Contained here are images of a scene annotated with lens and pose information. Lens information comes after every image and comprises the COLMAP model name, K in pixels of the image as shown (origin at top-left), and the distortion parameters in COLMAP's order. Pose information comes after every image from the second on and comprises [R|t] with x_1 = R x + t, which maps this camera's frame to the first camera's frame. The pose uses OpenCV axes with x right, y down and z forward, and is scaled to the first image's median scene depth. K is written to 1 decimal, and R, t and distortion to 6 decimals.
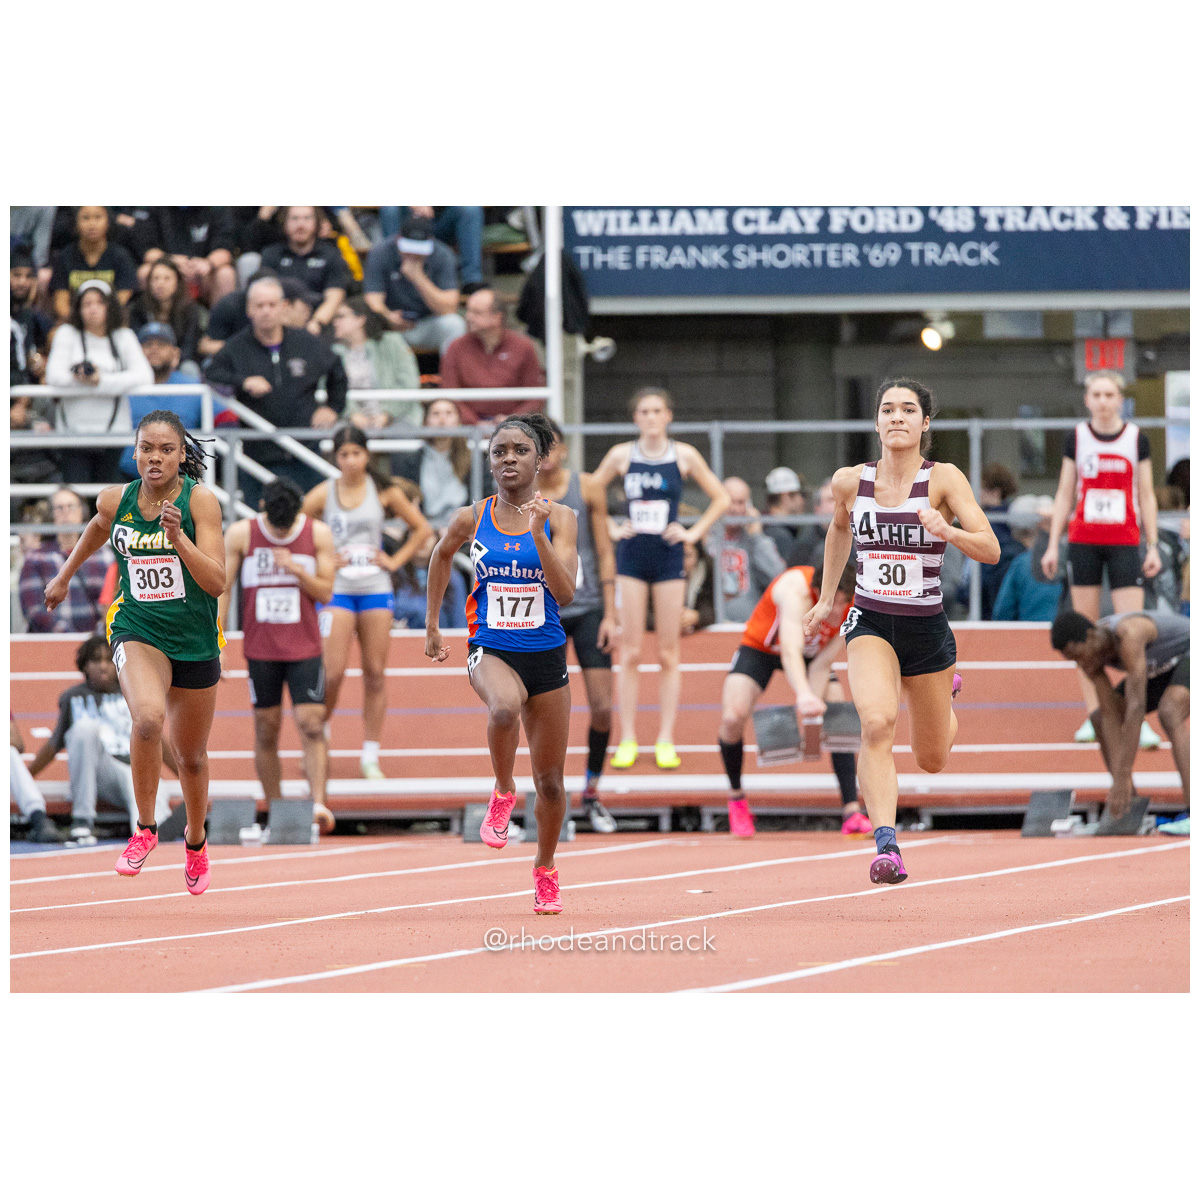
lens RADIAL K [[890.3, 0, 600.2], [0, 890.3, 603.4], [0, 0, 1]] dist [0.002781, 0.003891]
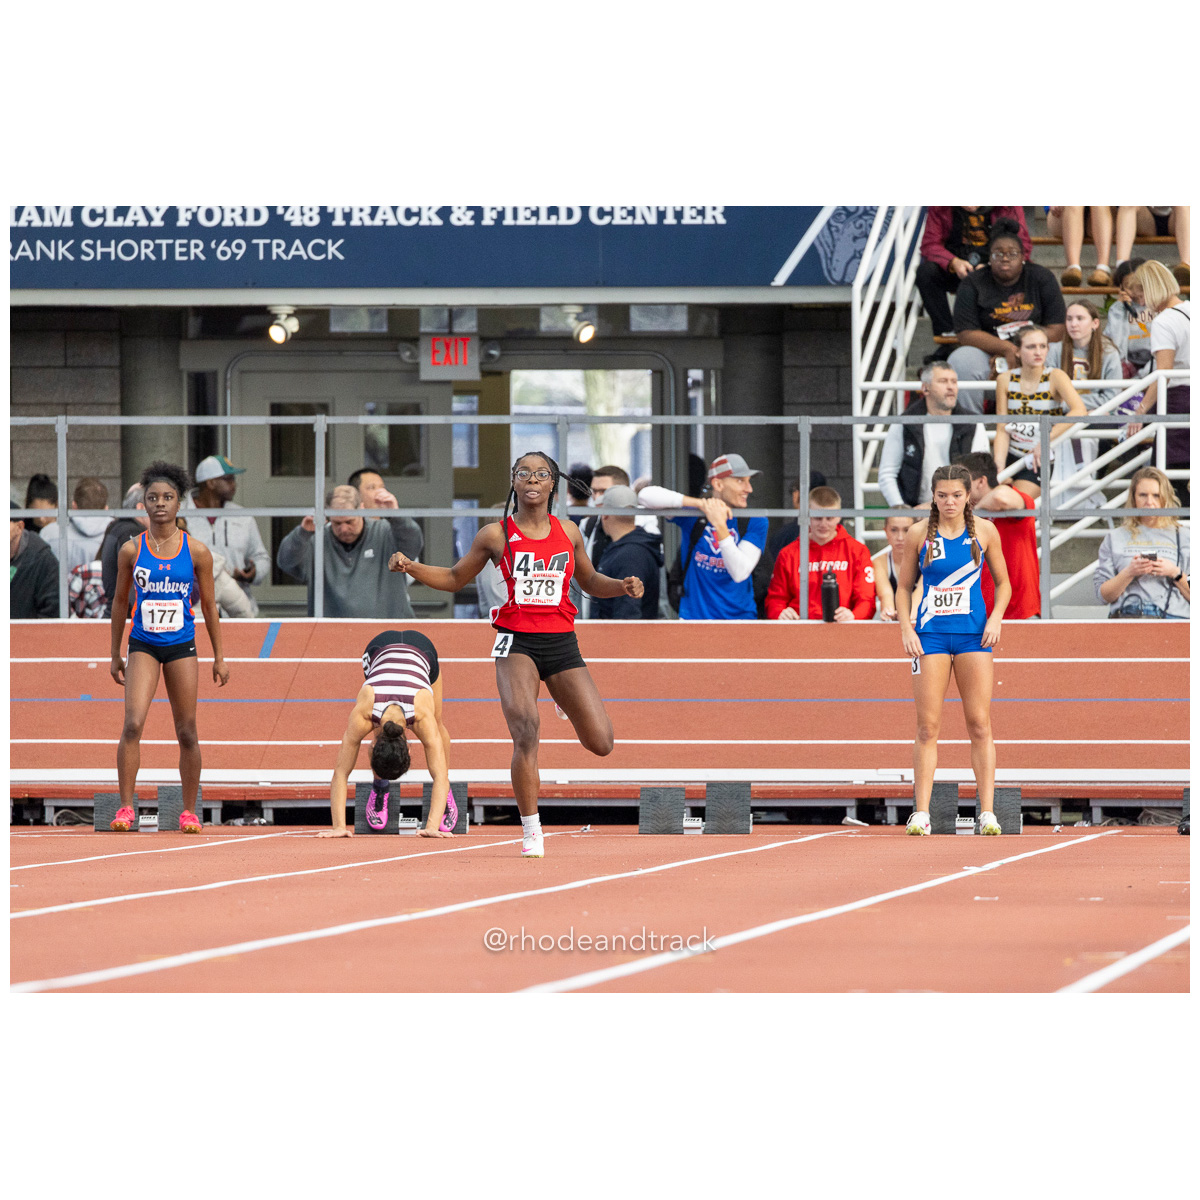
lens RADIAL K [[890.3, 0, 600.1], [0, 890.3, 589.8], [0, 0, 1]] dist [0.002781, 0.003891]
pose [[0.999980, 0.005843, -0.002466, 0.739543], [-0.005859, 0.999962, -0.006472, -0.004195], [0.002429, 0.006486, 0.999976, -0.000901]]
